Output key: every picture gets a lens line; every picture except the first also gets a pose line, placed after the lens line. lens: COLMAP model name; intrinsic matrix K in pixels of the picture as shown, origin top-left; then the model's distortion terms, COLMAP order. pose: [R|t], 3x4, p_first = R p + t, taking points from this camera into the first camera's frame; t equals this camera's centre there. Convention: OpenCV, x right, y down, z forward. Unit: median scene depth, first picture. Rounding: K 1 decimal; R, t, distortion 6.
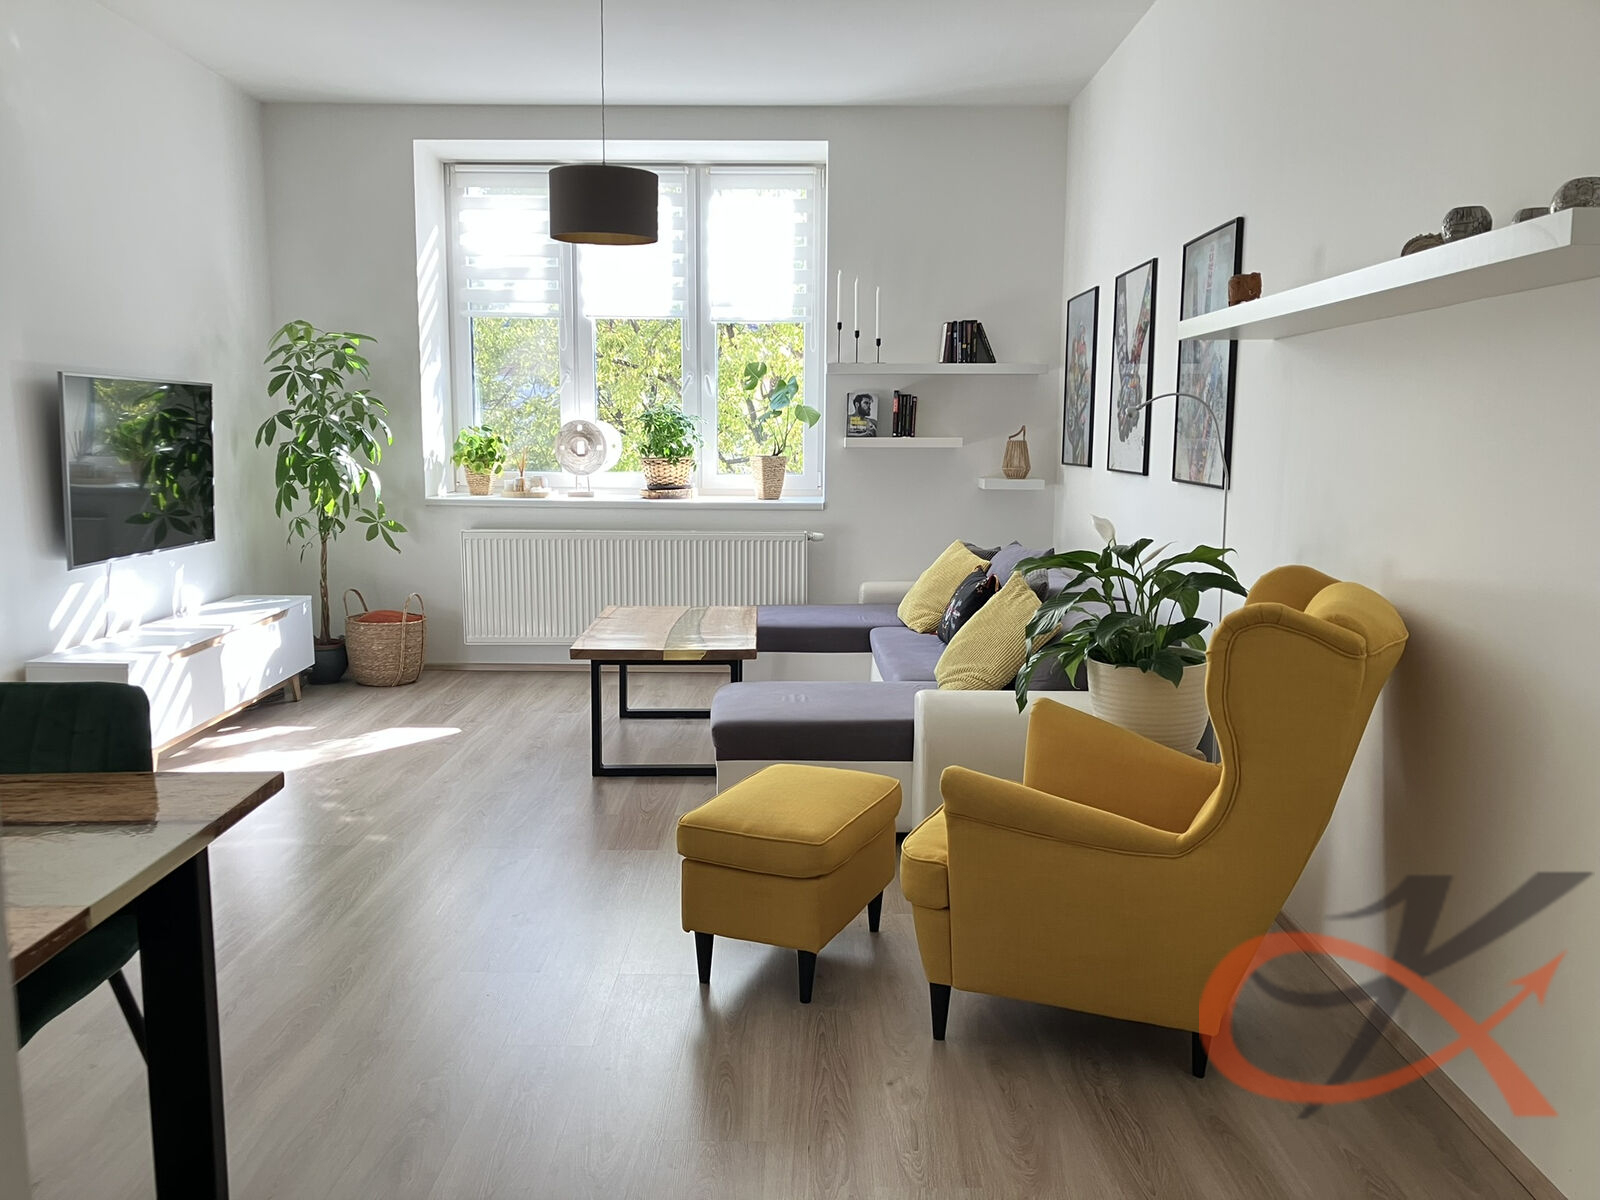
lens RADIAL K [[1305.8, 0, 794.2], [0, 1305.8, 612.5], [0, 0, 1]] dist [0.080854, -0.229678]
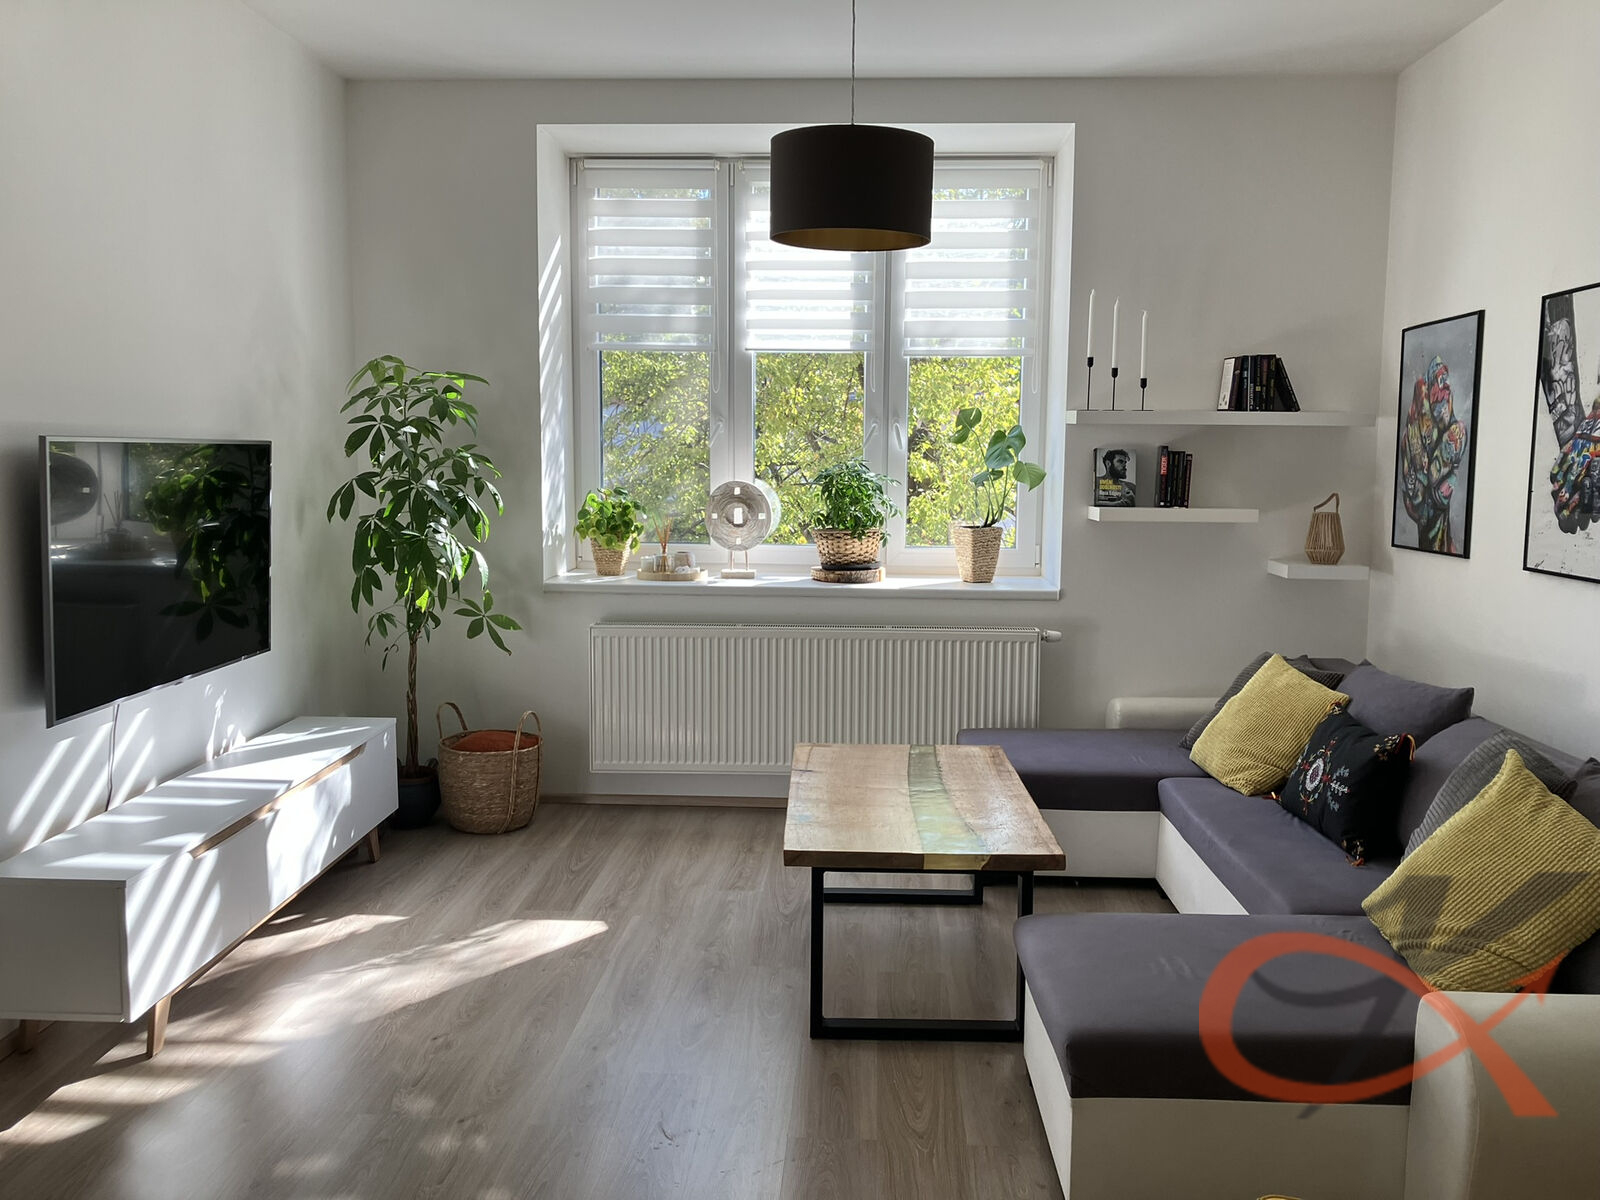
lens RADIAL K [[1302.2, 0, 815.0], [0, 1302.2, 592.7], [0, 0, 1]] dist [0.007171, -0.007601]
pose [[0.999441, 0.006718, -0.032764, -0.099941], [-0.007814, 0.999410, -0.033447, -0.059619], [0.032520, 0.033684, 0.998903, 0.250250]]
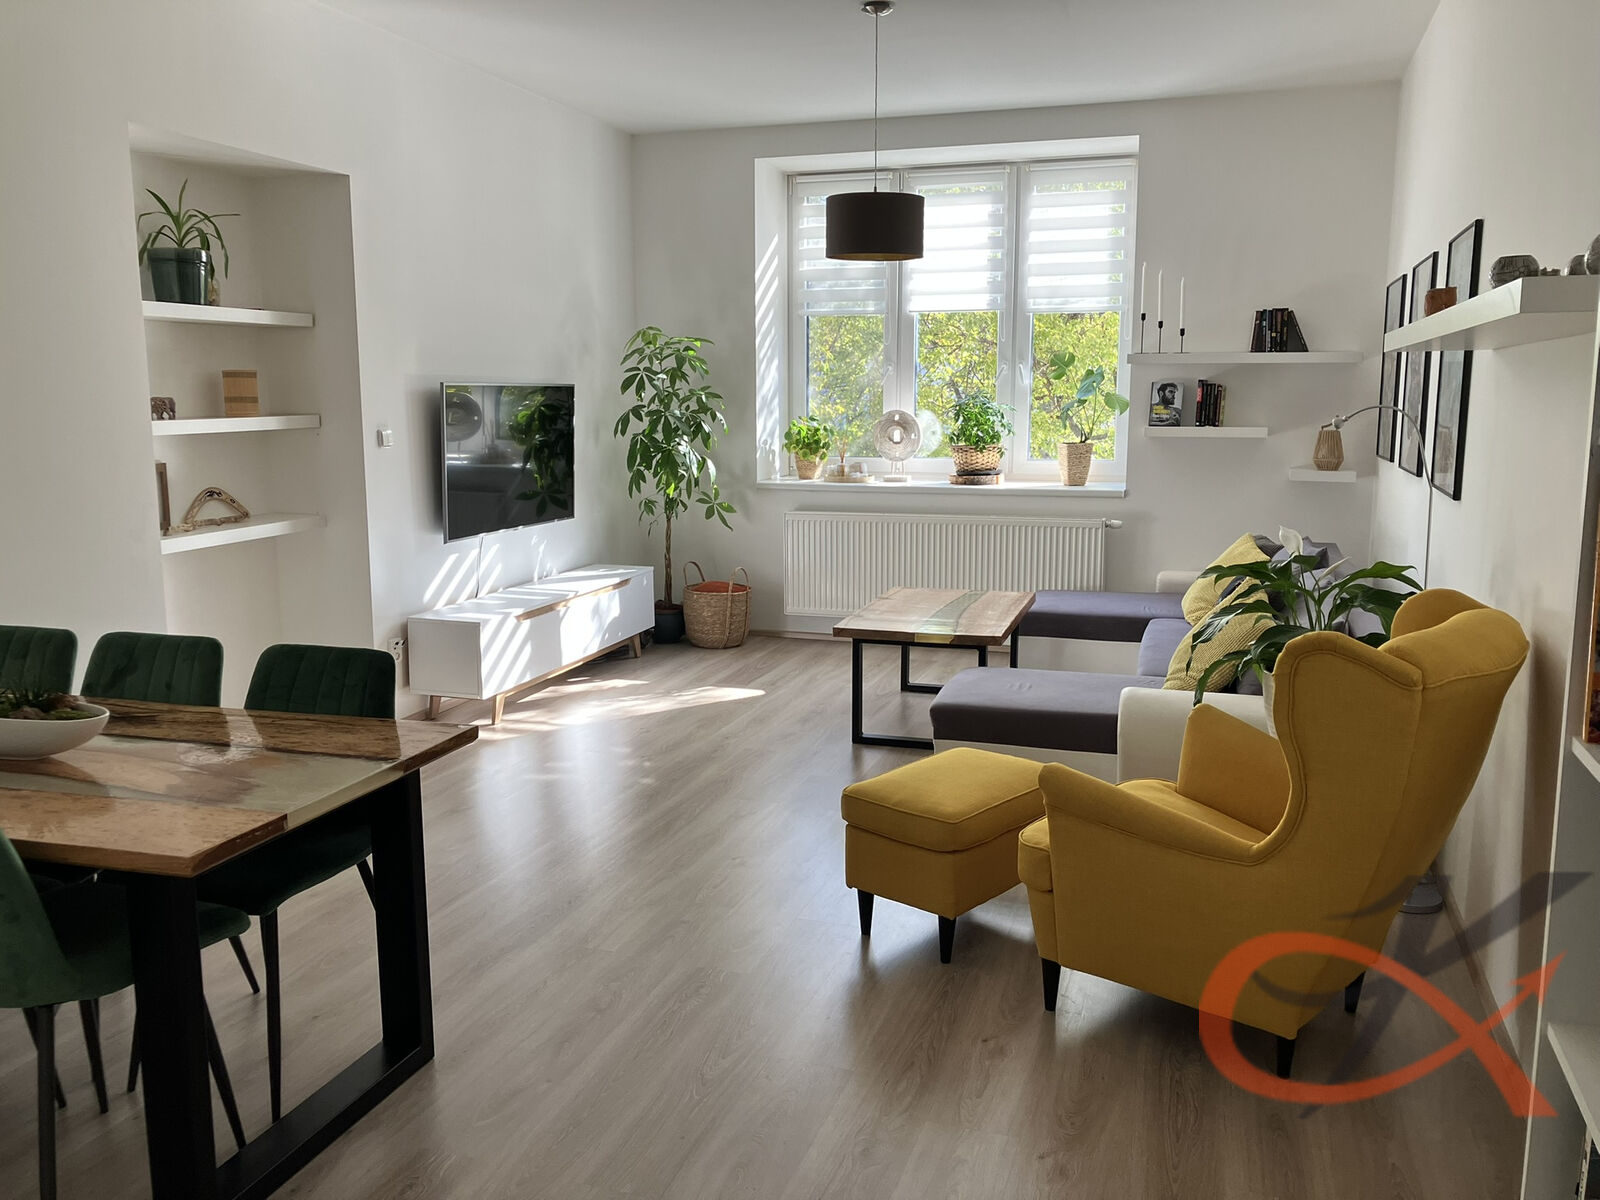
lens RADIAL K [[1295.0, 0, 800.0], [0, 1295.0, 600.0], [0, 0, 1]] dist [0.150404, -0.572974]
pose [[0.950310, 0.042203, -0.308431, 0.103940], [-0.036636, 0.999045, 0.023819, -0.015154], [0.309141, -0.011336, 0.950949, -0.041636]]
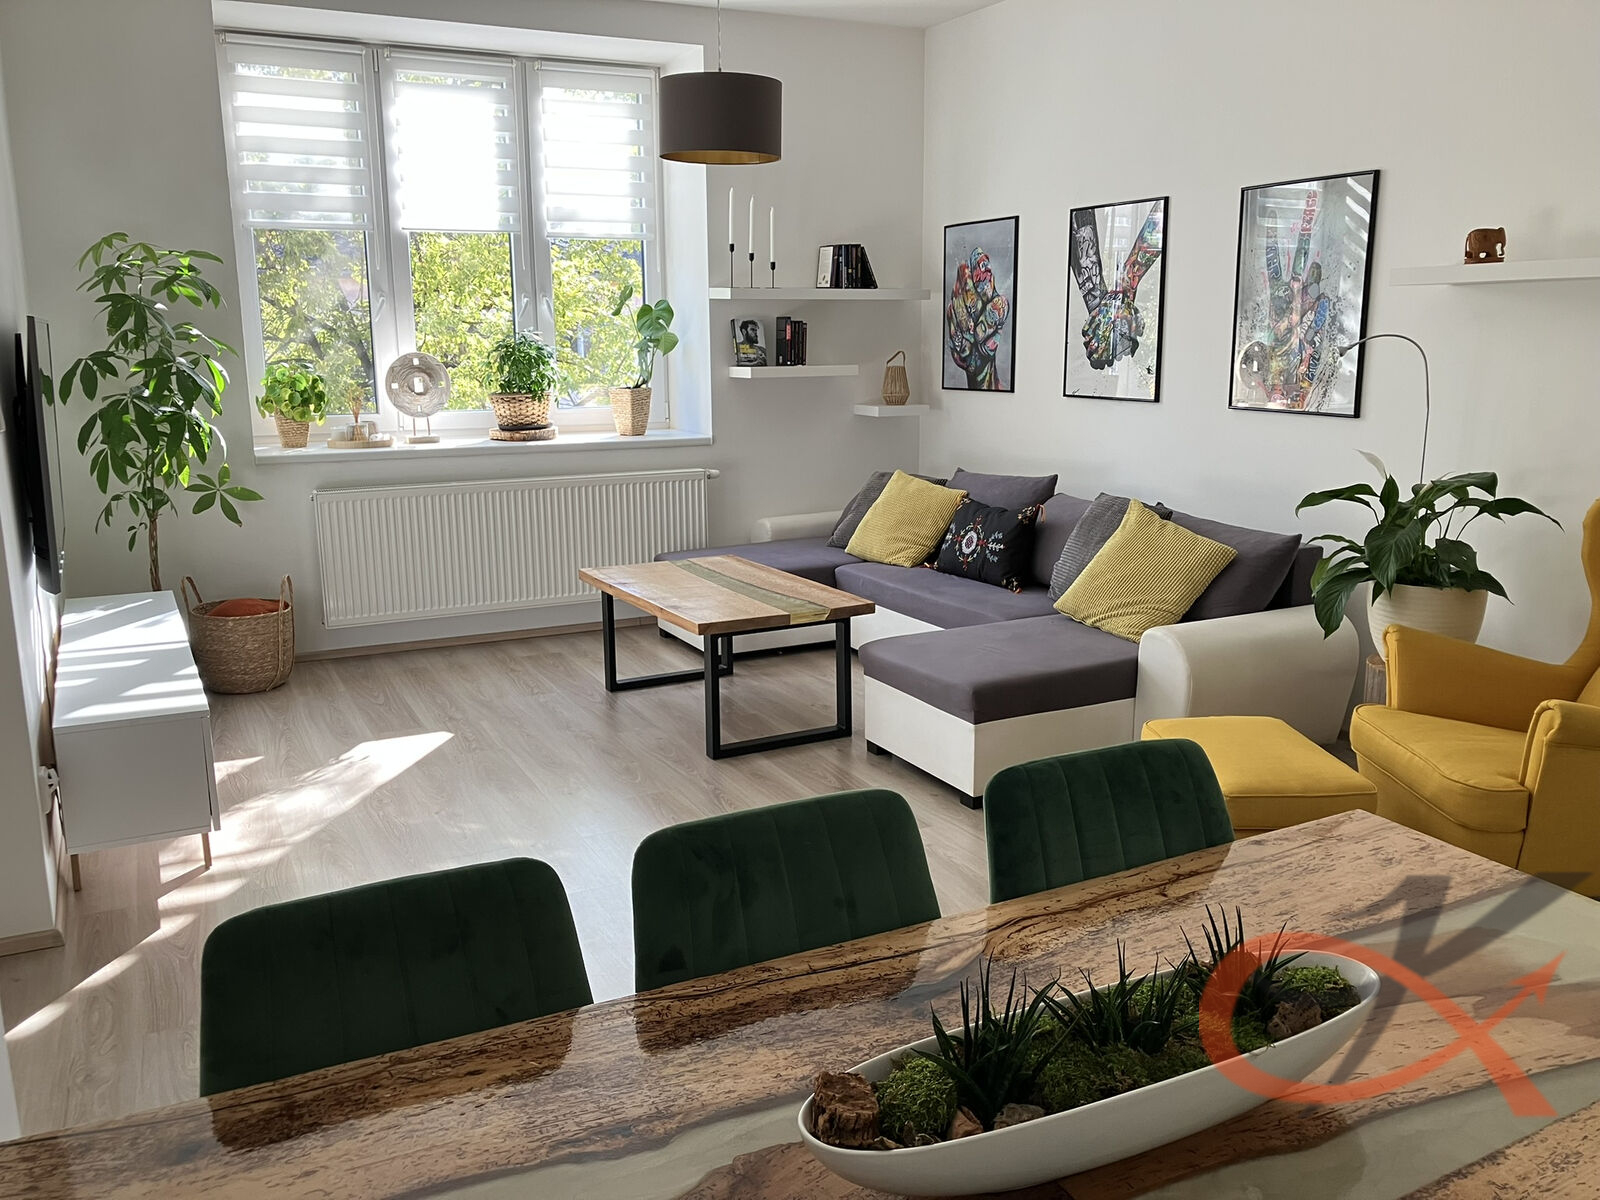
lens RADIAL K [[1305.8, 0, 794.2], [0, 1305.8, 612.5], [0, 0, 1]] dist [0.080854, -0.229678]
pose [[0.891159, -0.108463, 0.440535, -0.372187], [0.076269, 0.992999, 0.090200, -0.040785], [-0.447234, -0.046783, 0.893193, 0.128616]]
